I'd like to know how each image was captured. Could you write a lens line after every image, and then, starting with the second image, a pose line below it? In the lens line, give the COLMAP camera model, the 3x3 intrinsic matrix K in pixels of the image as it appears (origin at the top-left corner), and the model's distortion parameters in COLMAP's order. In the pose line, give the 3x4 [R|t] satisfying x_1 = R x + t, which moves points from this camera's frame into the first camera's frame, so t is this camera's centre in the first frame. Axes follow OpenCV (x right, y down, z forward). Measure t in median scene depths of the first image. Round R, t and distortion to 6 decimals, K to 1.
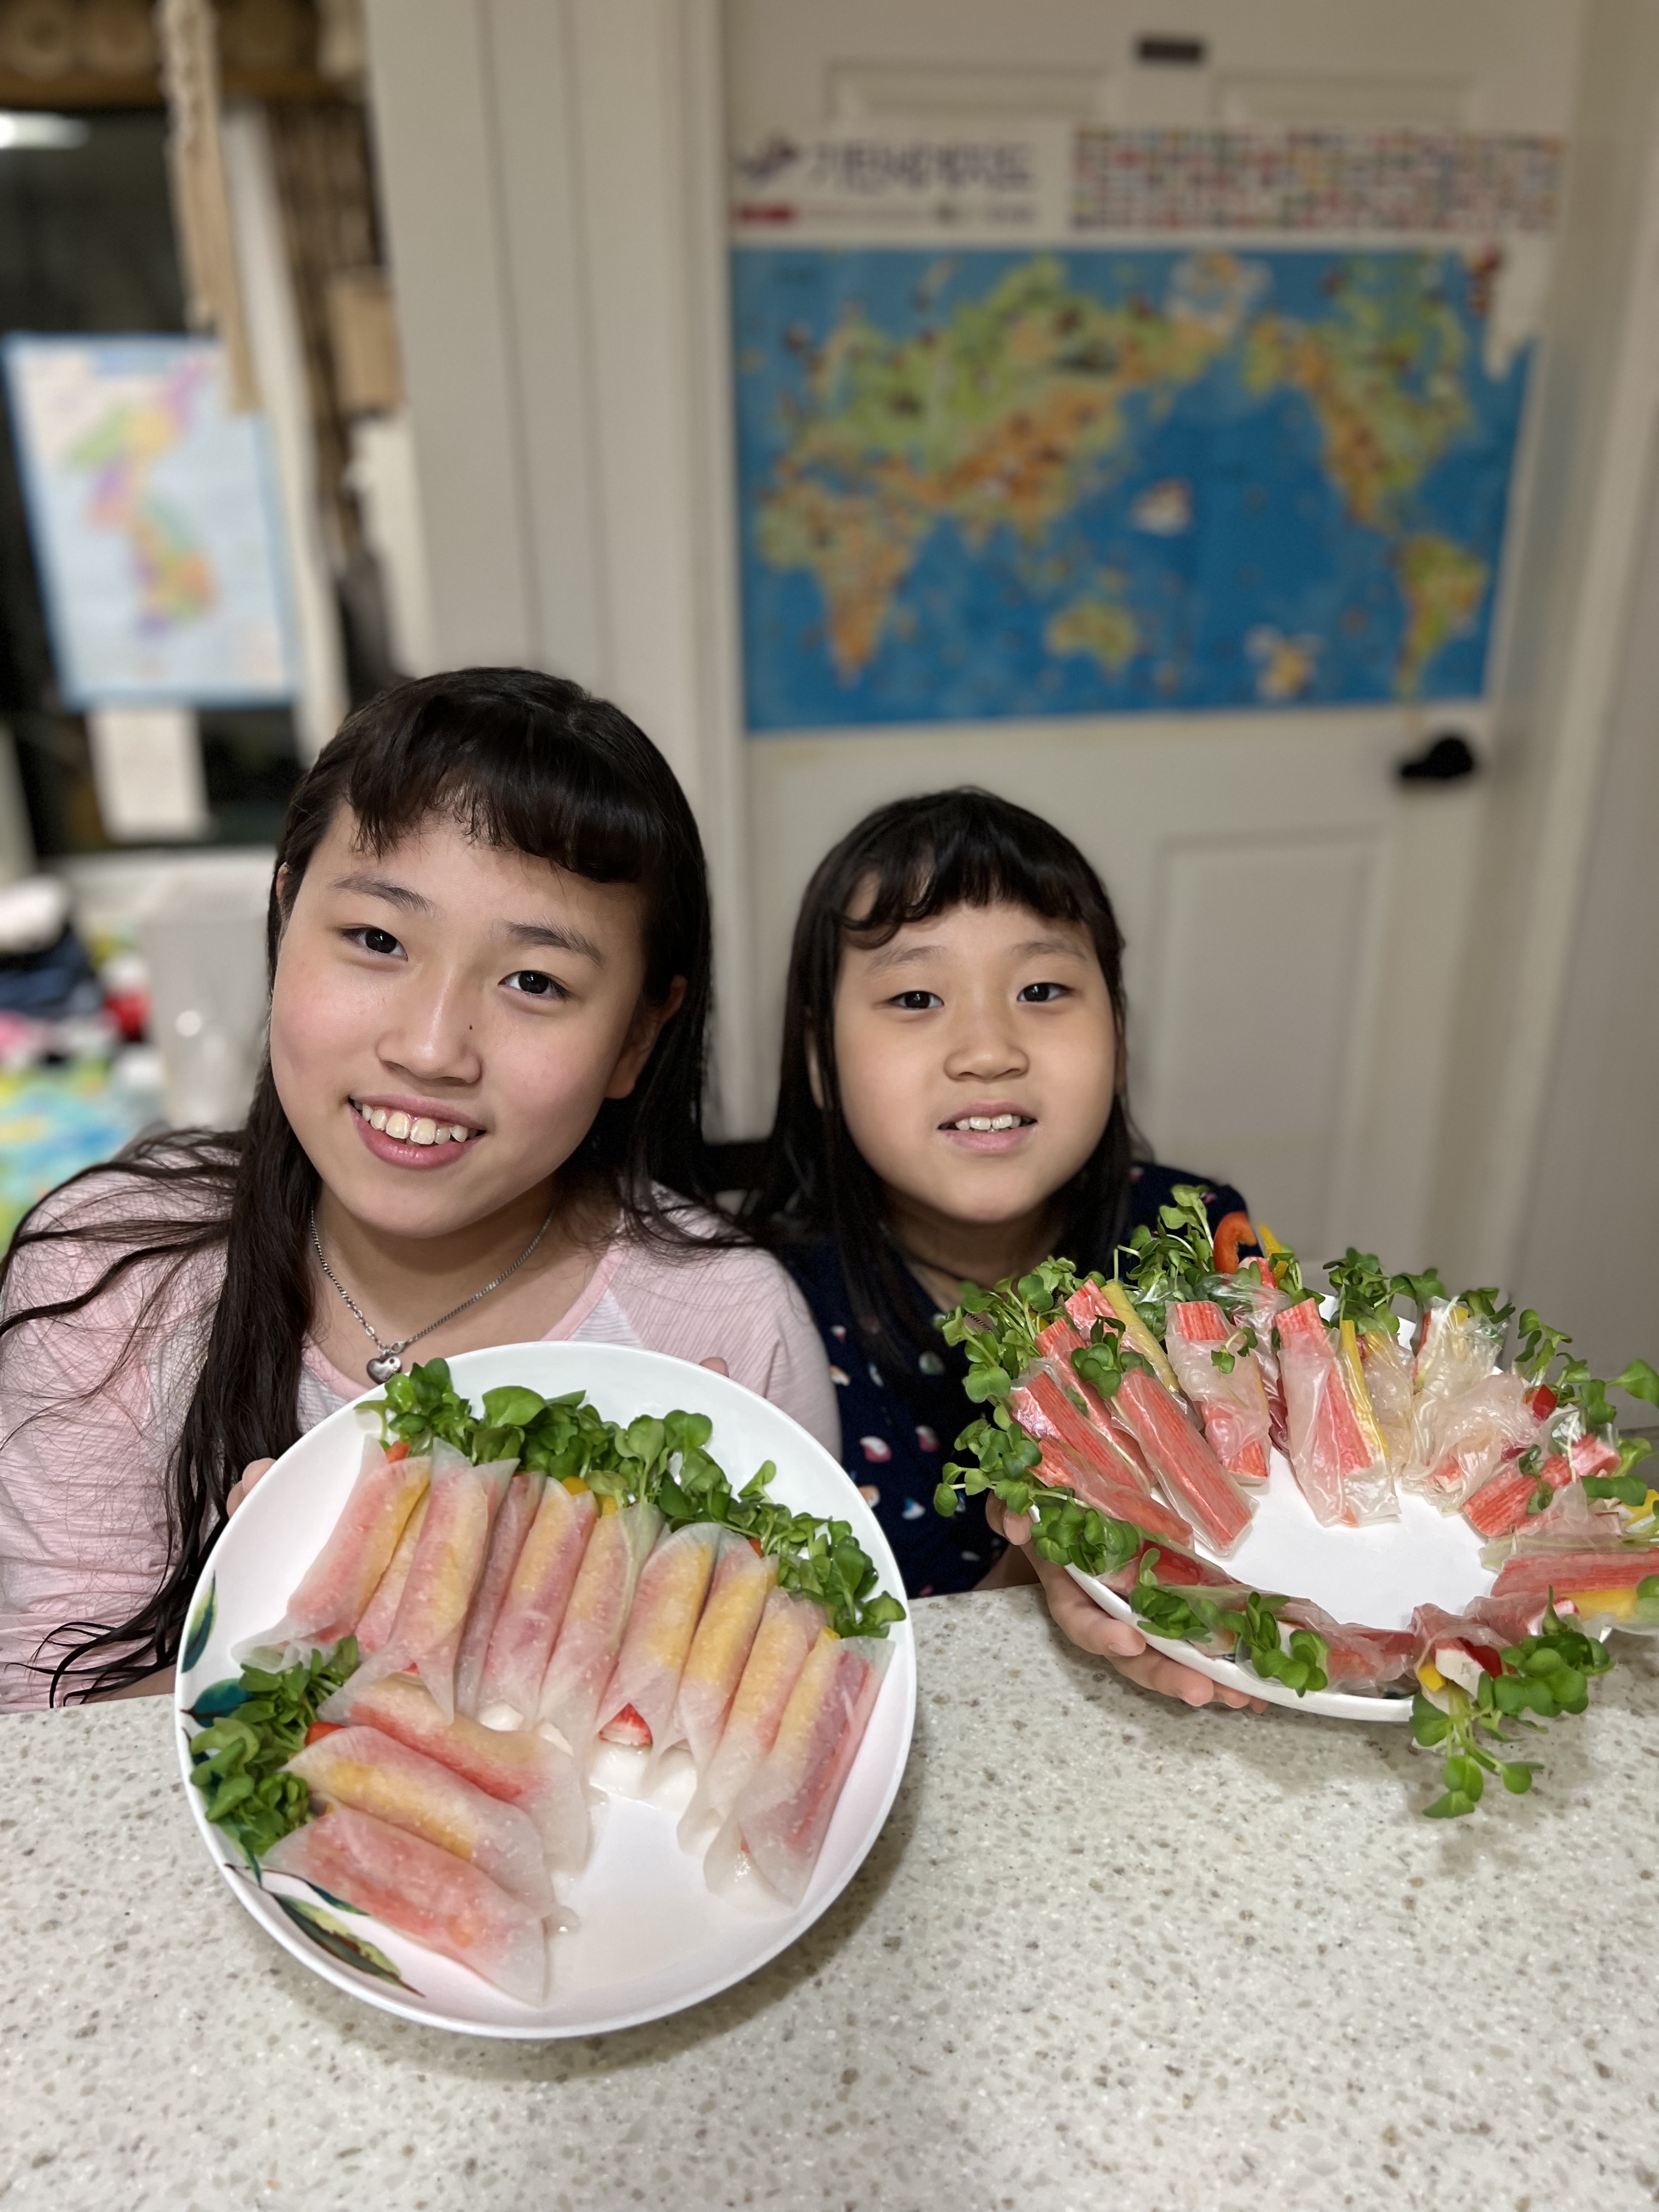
lens RADIAL K [[1666.2, 0, 826.3], [0, 1666.2, 1094.5], [0, 0, 1]] dist [-0.004334, 0.004557]
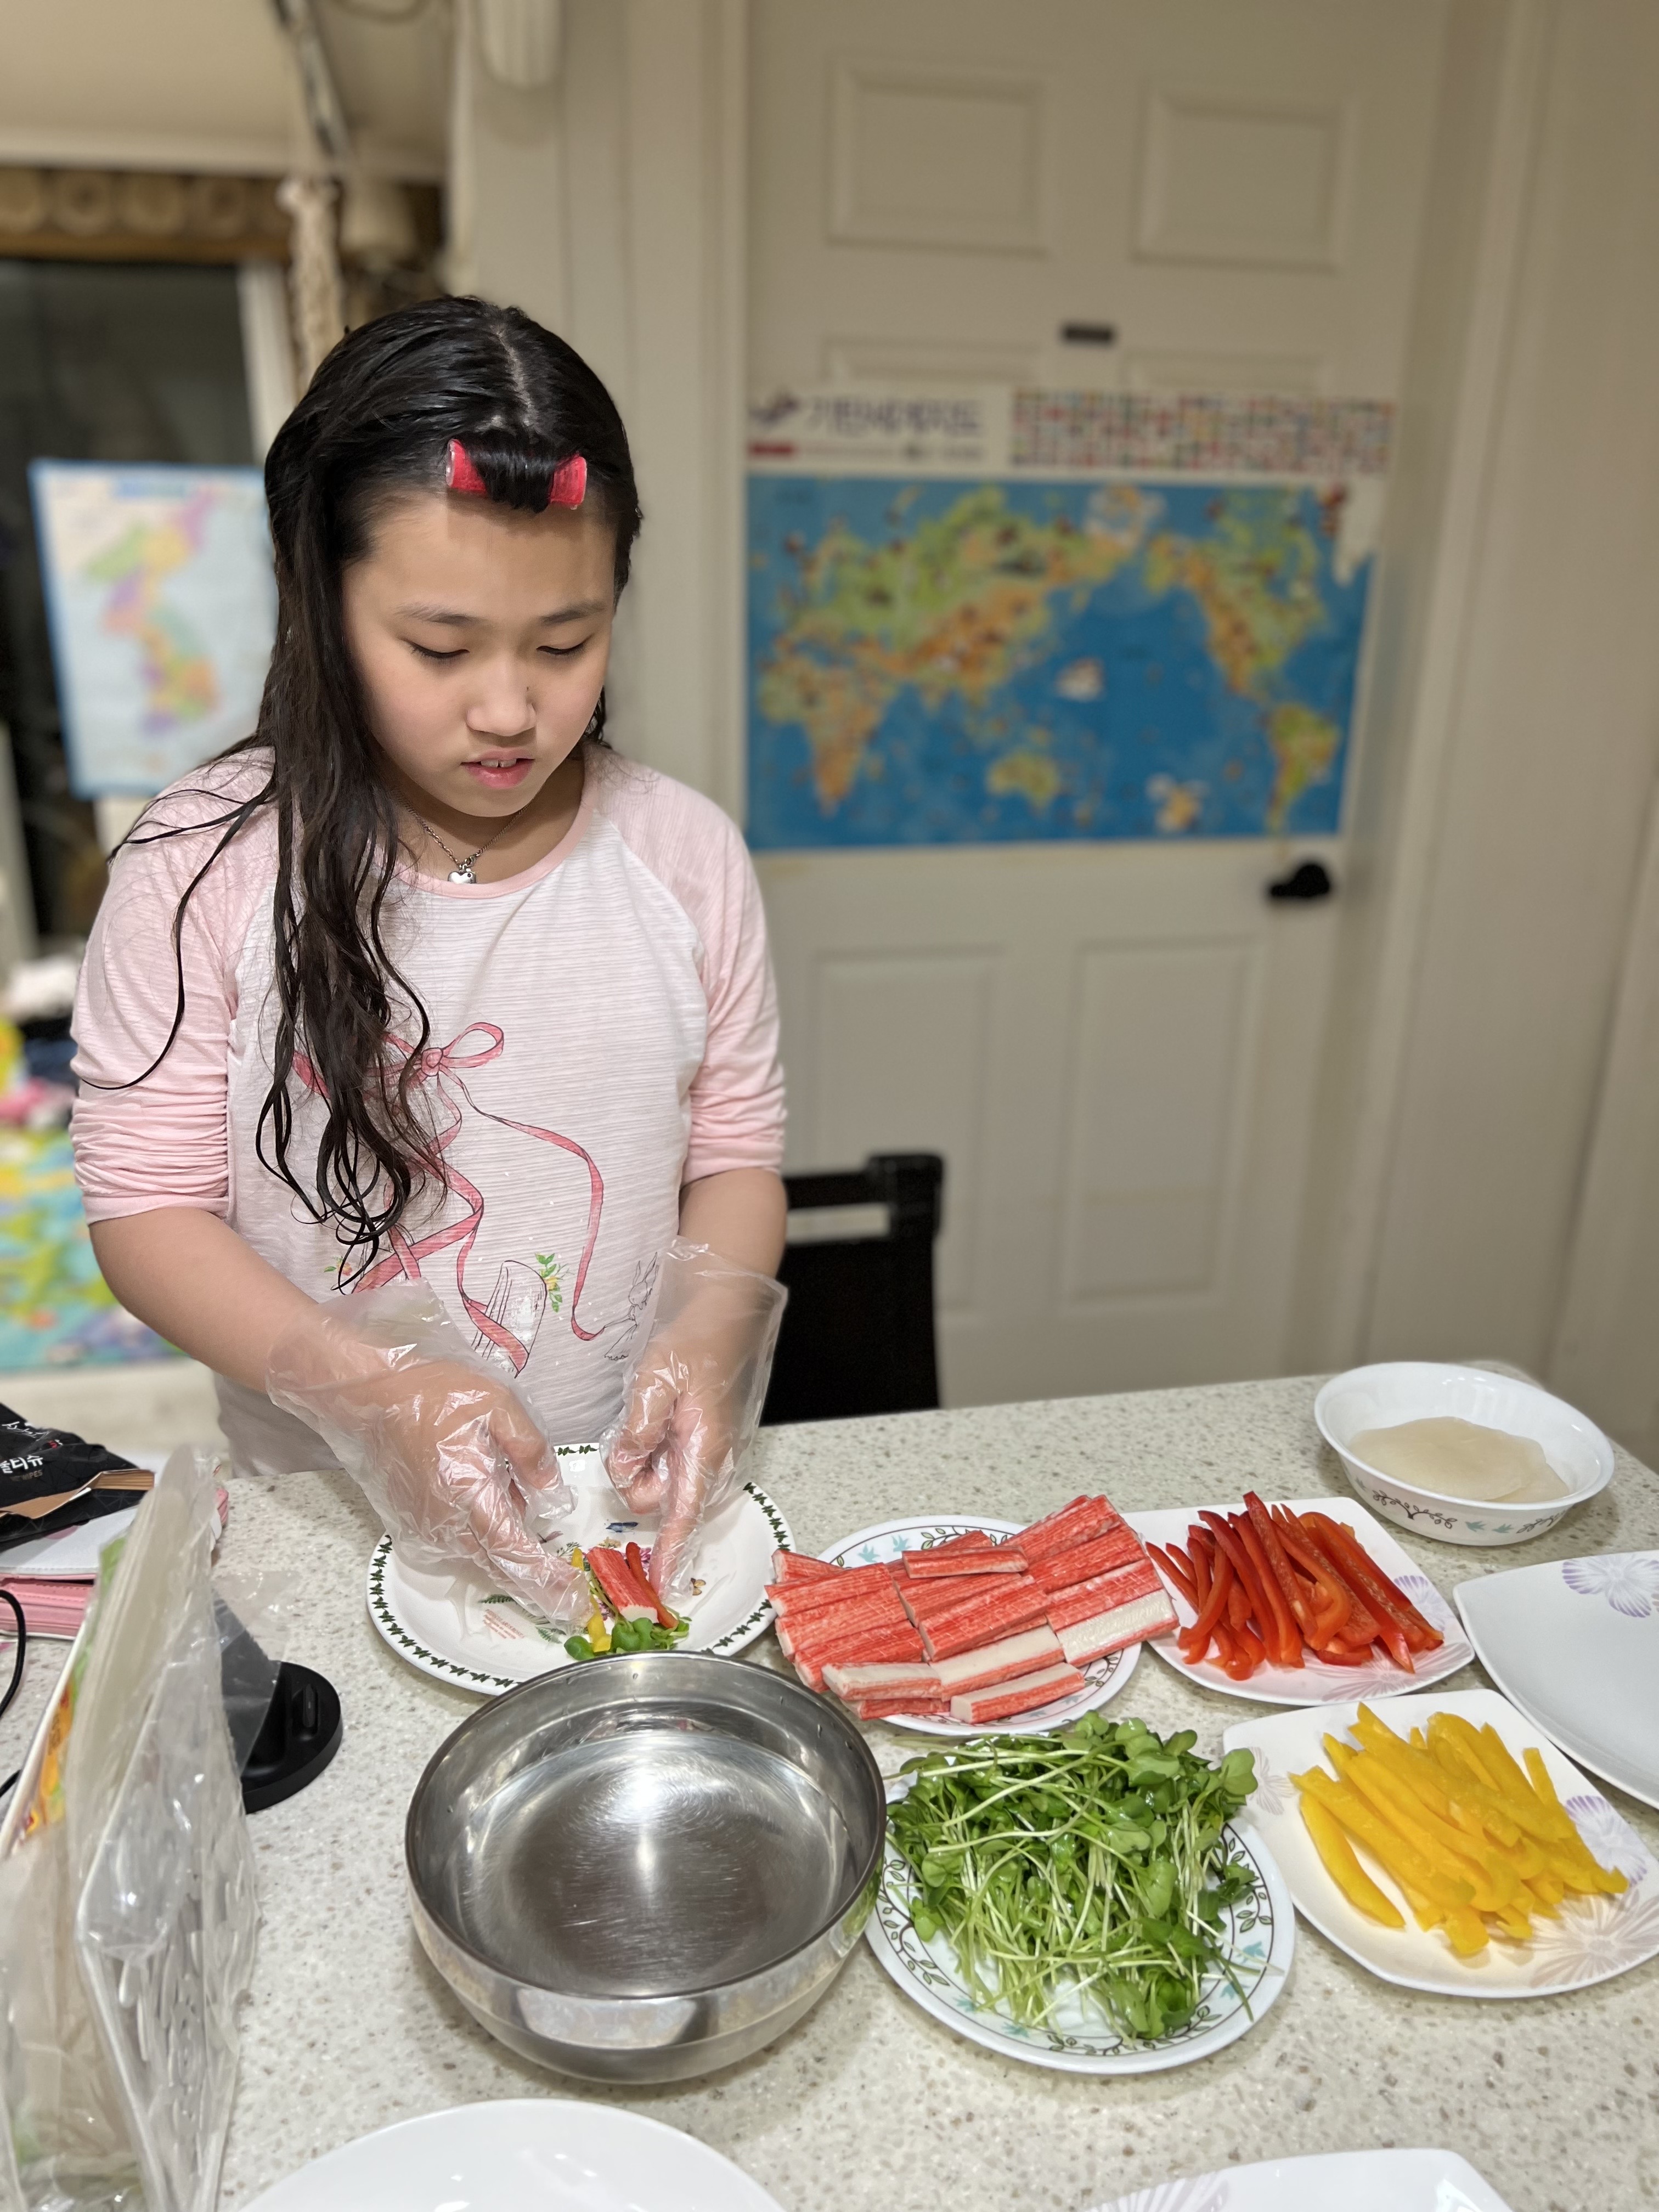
lens RADIAL K [[1666.2, 0, 831.2], [0, 1666.2, 1116.5], [0, 0, 1]] dist [-0.004334, 0.004557]
pose [[0.998596, 0.013154, 0.051312, -0.046684], [-0.011189, 0.999200, -0.038393, 0.026456], [-0.051776, 0.037765, 0.997944, -0.235284]]
